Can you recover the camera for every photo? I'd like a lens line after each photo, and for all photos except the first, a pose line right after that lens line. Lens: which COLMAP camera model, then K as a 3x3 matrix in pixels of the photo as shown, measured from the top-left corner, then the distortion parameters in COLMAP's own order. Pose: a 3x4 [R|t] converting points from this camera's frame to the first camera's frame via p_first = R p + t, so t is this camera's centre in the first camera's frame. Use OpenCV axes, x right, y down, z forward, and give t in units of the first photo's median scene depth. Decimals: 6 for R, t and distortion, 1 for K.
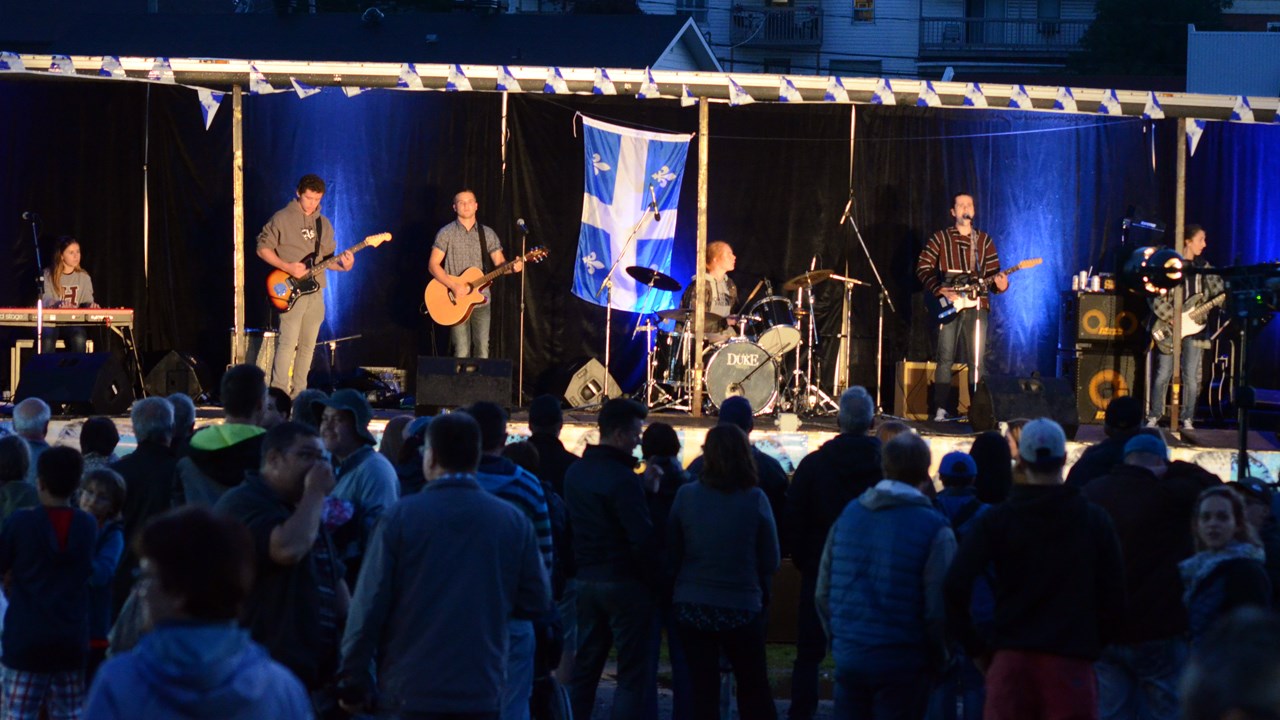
lens RADIAL K [[6868.6, 0, 640.0], [0, 6868.6, 360.0], [0, 0, 1]] dist [0.078290, 14.307839]
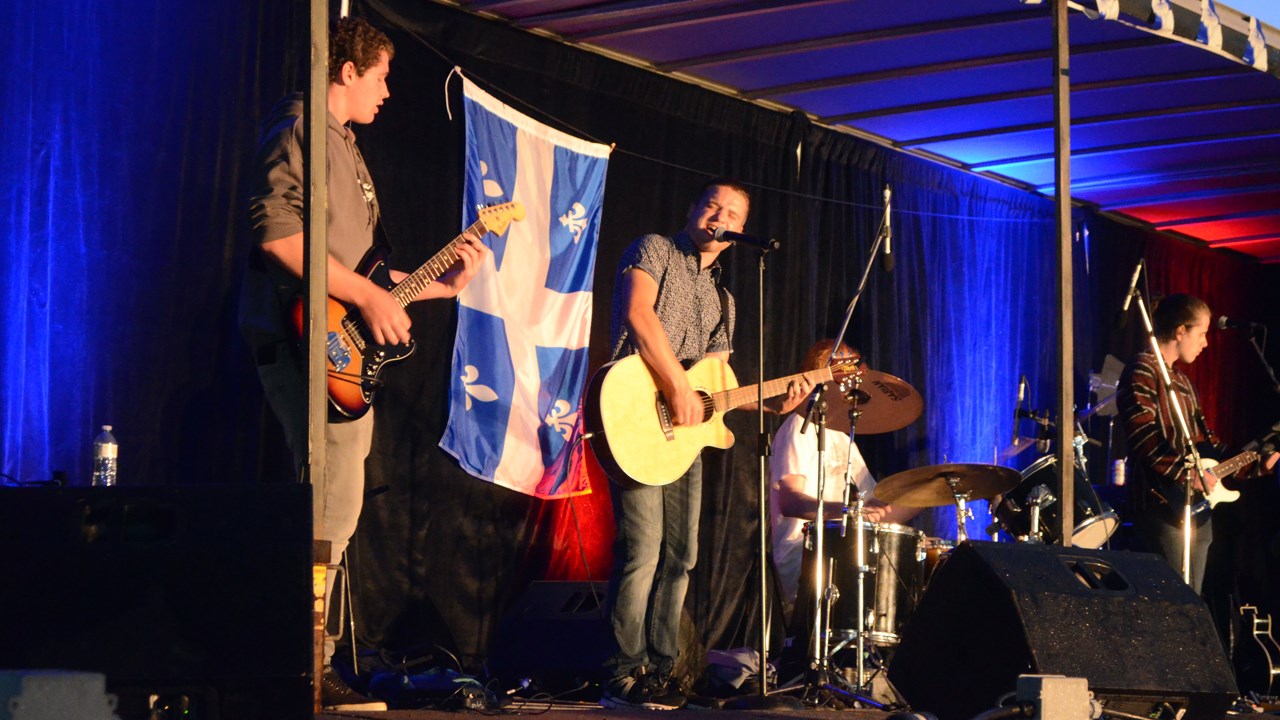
lens RADIAL K [[3105.2, 0, 640.0], [0, 3105.2, 360.0], [0, 0, 1]] dist [-0.078214, -0.210124]
pose [[0.797162, 0.060680, 0.600709, -0.126051], [0.001455, 0.994741, -0.102413, 0.005854], [-0.603764, 0.082514, 0.792881, 0.823754]]
